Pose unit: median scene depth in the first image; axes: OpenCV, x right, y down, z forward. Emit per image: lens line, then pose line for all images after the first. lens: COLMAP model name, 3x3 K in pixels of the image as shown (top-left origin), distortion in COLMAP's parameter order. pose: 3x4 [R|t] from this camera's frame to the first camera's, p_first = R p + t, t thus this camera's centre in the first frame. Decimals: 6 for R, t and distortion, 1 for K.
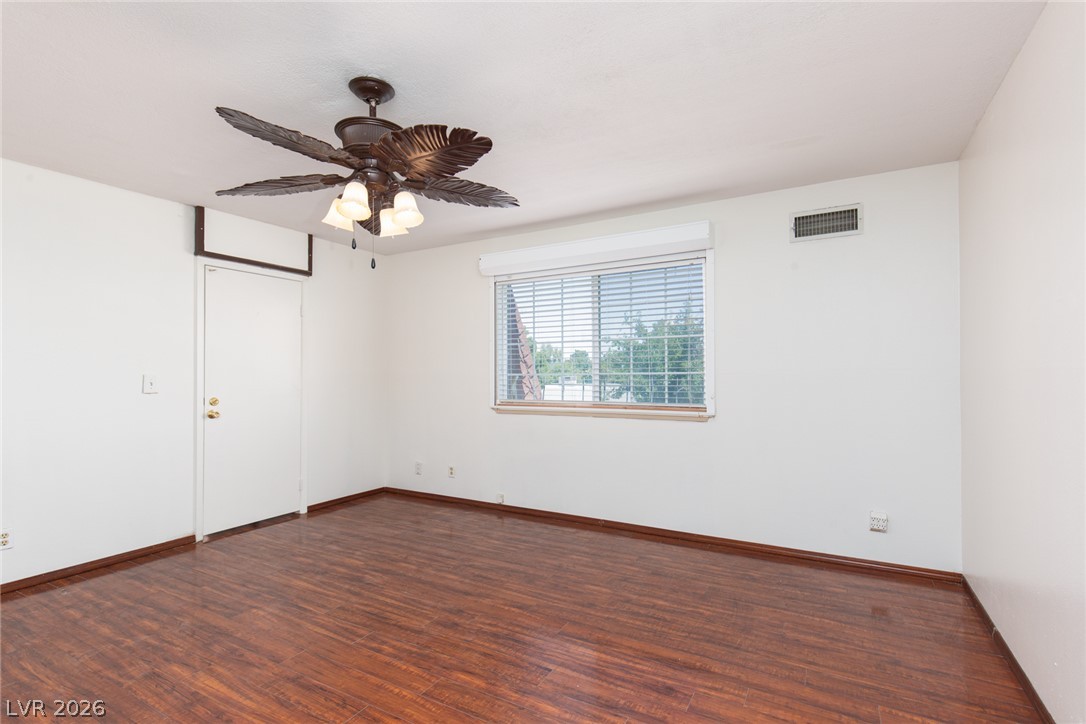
lens RADIAL K [[495.4, 0, 544.8], [0, 495.4, 365.5], [0, 0, 1]] dist [0.009084, -0.002199]
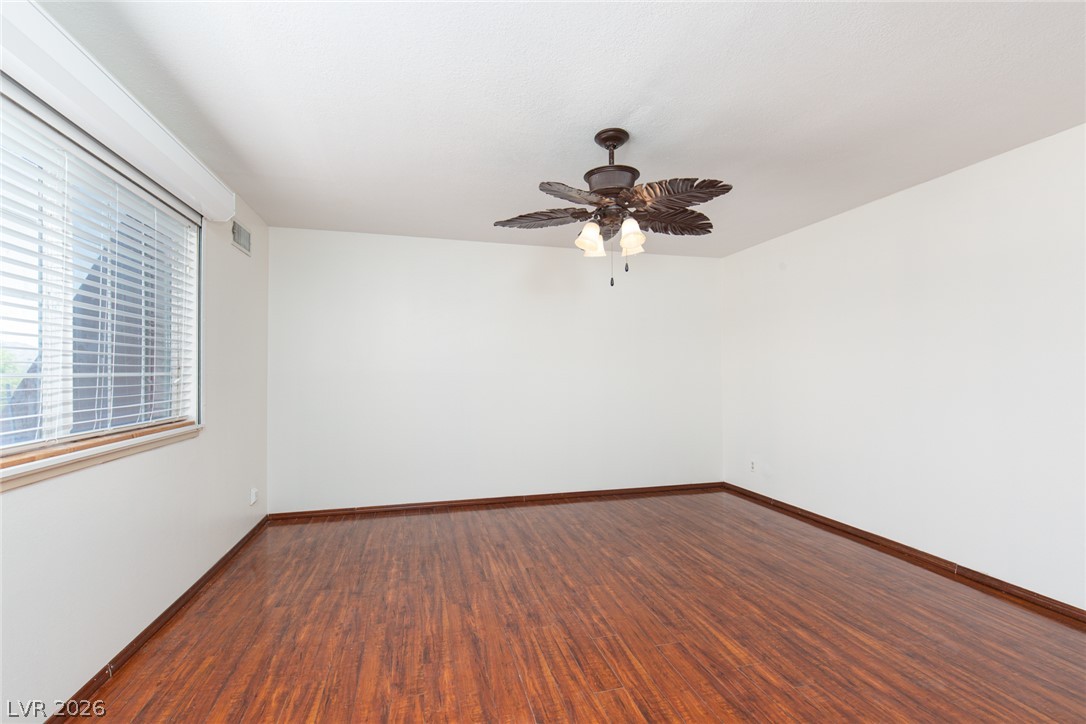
lens RADIAL K [[495.4, 0, 543.2], [0, 495.4, 365.5], [0, 0, 1]] dist [0.009084, -0.002199]
pose [[-0.692178, 0.018625, 0.721487, -0.984332], [-0.004273, 0.999544, -0.029902, 0.014387], [-0.721714, -0.023780, -0.691782, 1.735344]]
